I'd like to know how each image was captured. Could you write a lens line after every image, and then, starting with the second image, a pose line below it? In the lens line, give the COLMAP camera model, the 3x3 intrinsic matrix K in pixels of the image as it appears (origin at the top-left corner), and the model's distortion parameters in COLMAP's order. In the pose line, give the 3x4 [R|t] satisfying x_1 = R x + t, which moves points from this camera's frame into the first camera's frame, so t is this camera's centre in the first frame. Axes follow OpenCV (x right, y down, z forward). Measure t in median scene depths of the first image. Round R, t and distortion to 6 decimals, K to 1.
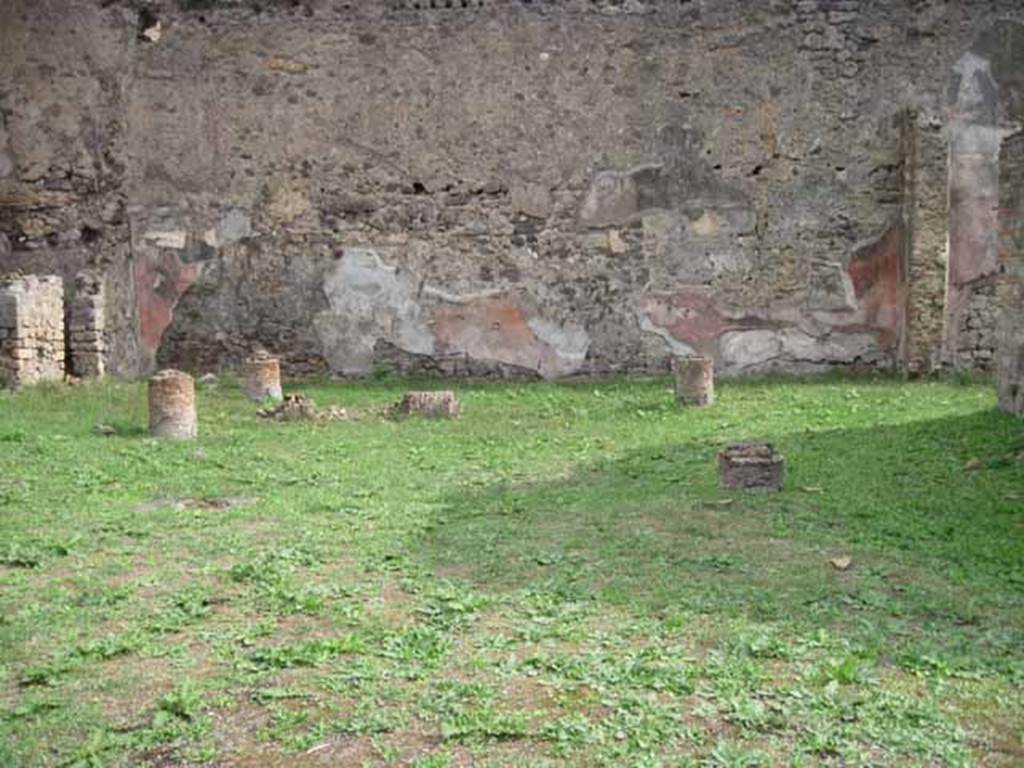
lens RADIAL K [[1066.8, 0, 510.4], [0, 1066.8, 386.1], [0, 0, 1]] dist [-0.099619, 0.000000]
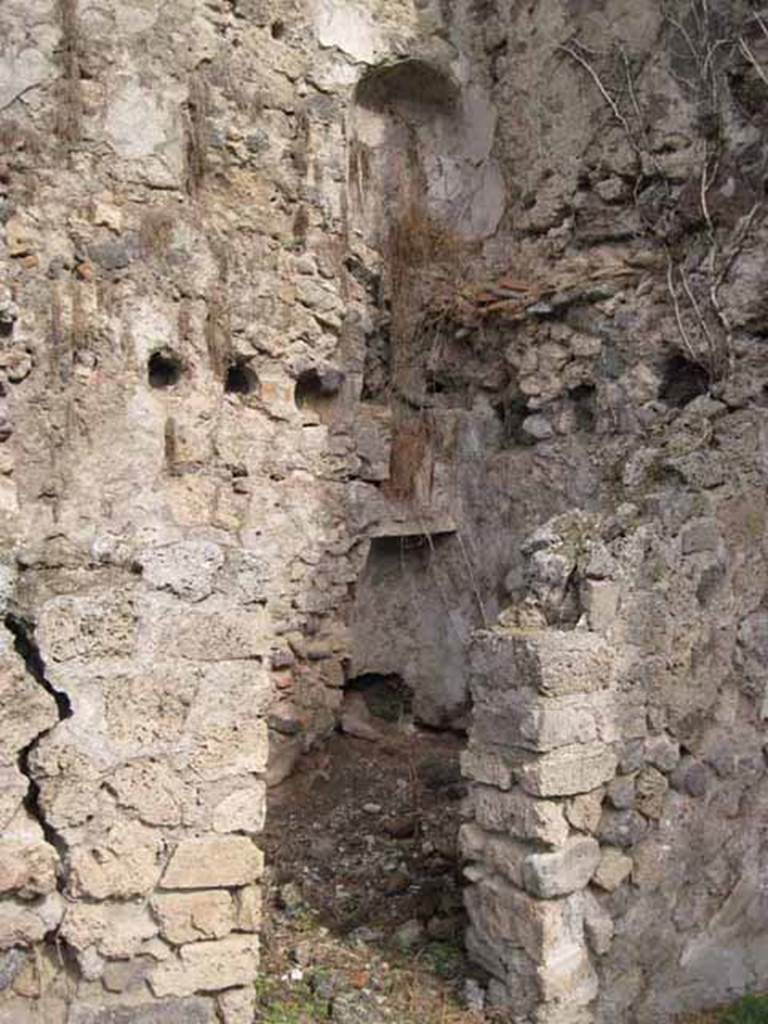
lens RADIAL K [[1066.8, 0, 389.8], [0, 1066.8, 501.7], [0, 0, 1]] dist [-0.099619, 0.000000]
pose [[0.587748, 0.007183, -0.809012, -0.222442], [-0.088890, 0.994480, -0.055749, -0.090871], [0.804146, 0.104679, 0.585142, 0.780112]]
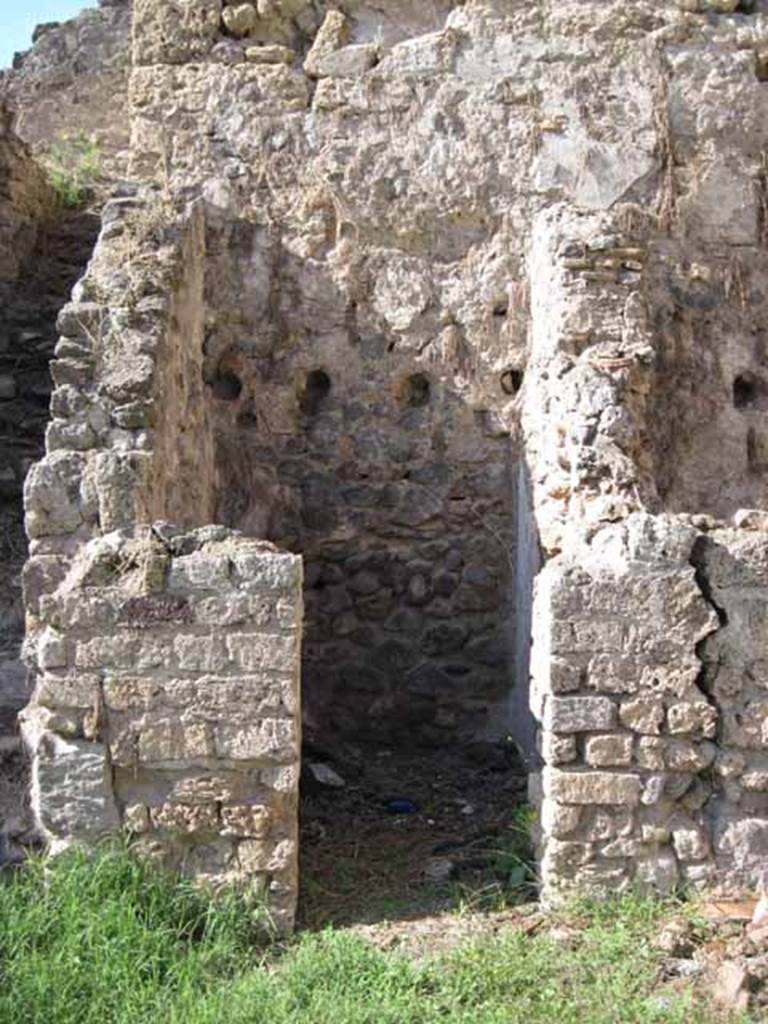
lens RADIAL K [[1066.8, 0, 382.5], [0, 1066.8, 506.4], [0, 0, 1]] dist [-0.099619, 0.000000]
pose [[0.152193, 0.004855, -0.988339, -0.150637], [-0.107957, 0.994086, -0.011741, -0.079205], [0.982437, 0.108485, 0.151817, 0.719997]]
